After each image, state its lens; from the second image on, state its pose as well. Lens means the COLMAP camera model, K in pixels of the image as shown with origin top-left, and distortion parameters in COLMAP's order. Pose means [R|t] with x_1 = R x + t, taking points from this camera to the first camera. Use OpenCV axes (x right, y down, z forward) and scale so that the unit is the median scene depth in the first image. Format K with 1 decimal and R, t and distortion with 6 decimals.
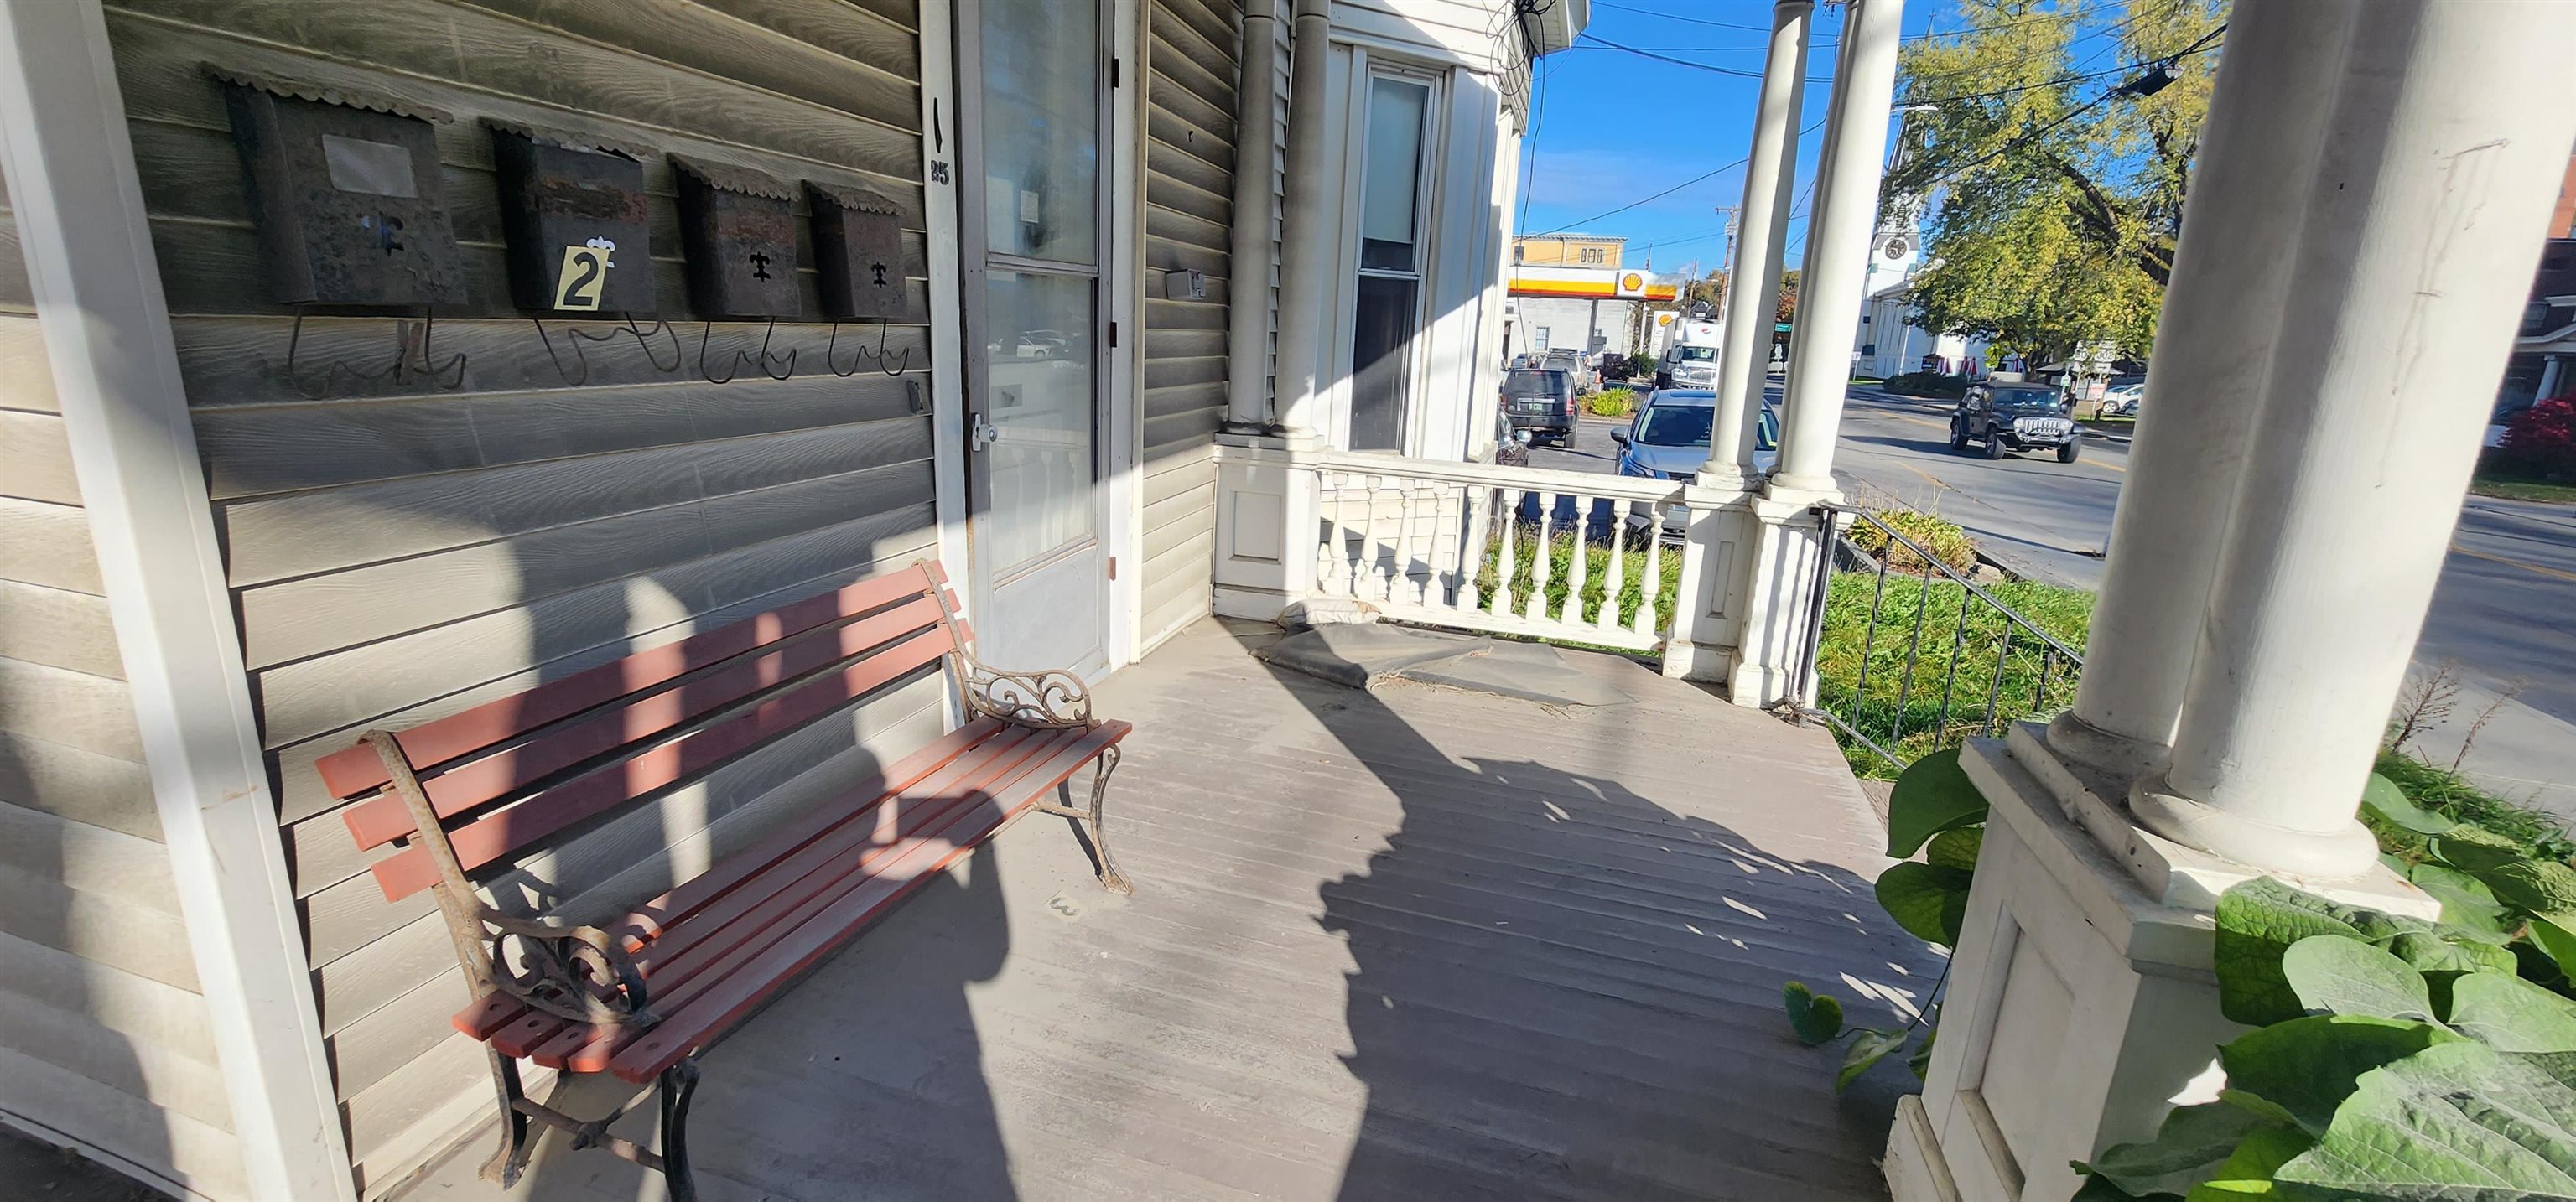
lens RADIAL K [[1058.6, 0, 1287.3], [0, 1058.6, 593.1], [0, 0, 1]] dist [-0.000102, -0.000005]
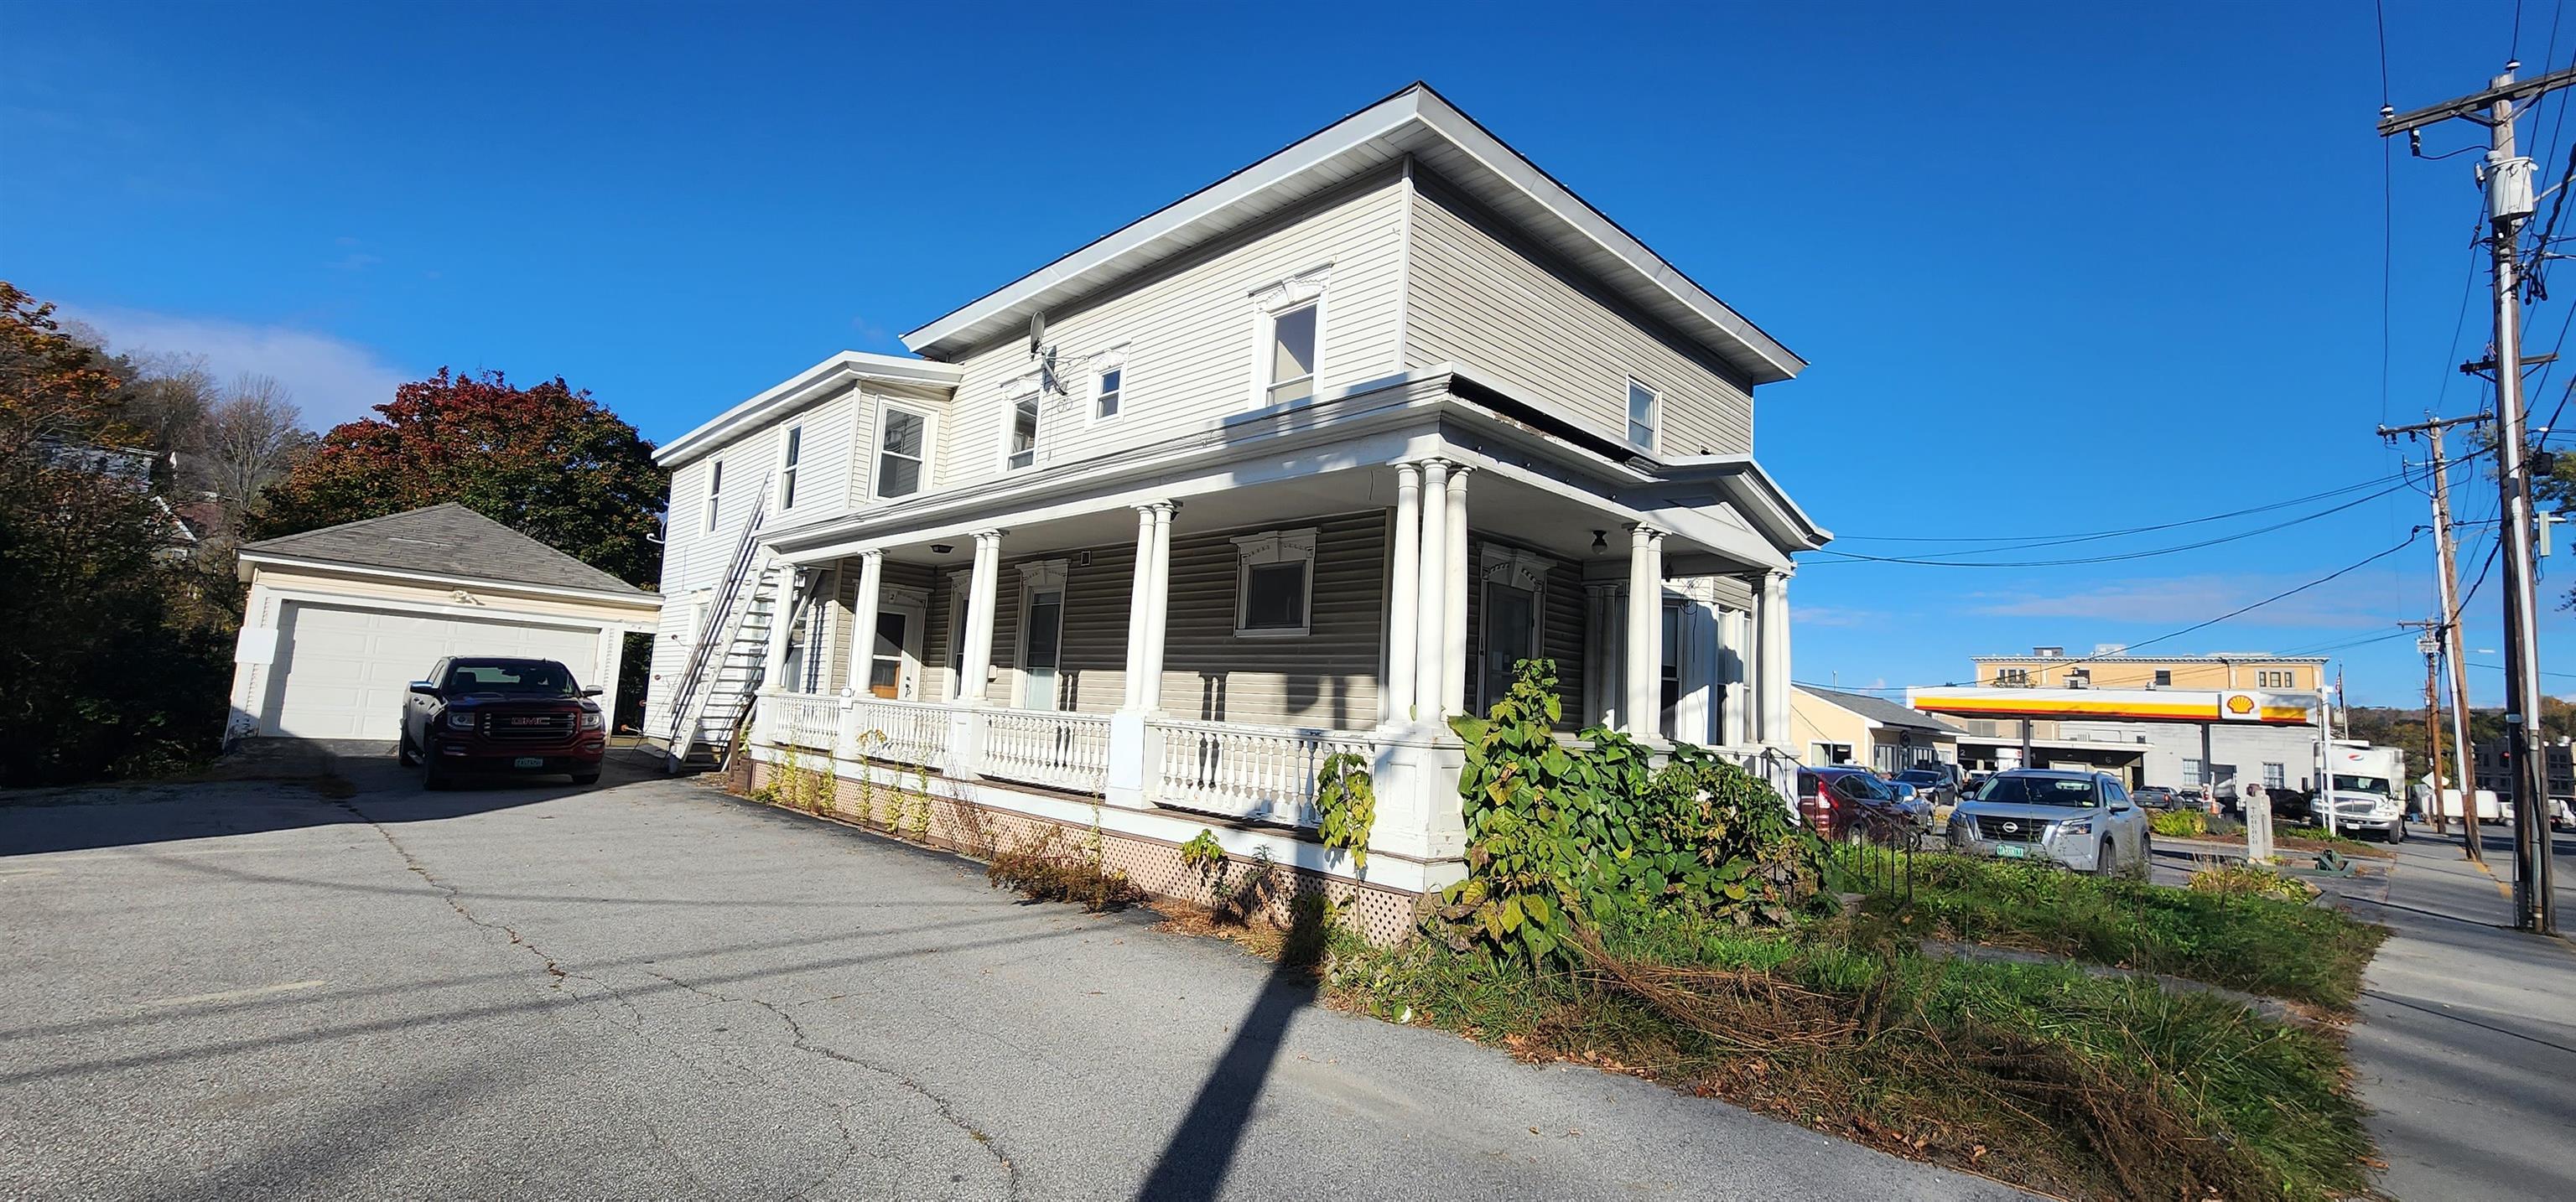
lens RADIAL K [[1058.6, 0, 1286.6], [0, 1058.6, 602.2], [0, 0, 1]] dist [-0.000102, -0.000005]
pose [[0.878944, -0.053749, -0.473887, 0.042302], [-0.131231, 0.928017, -0.348658, 0.047142], [0.458515, 0.368639, 0.808622, -0.135025]]
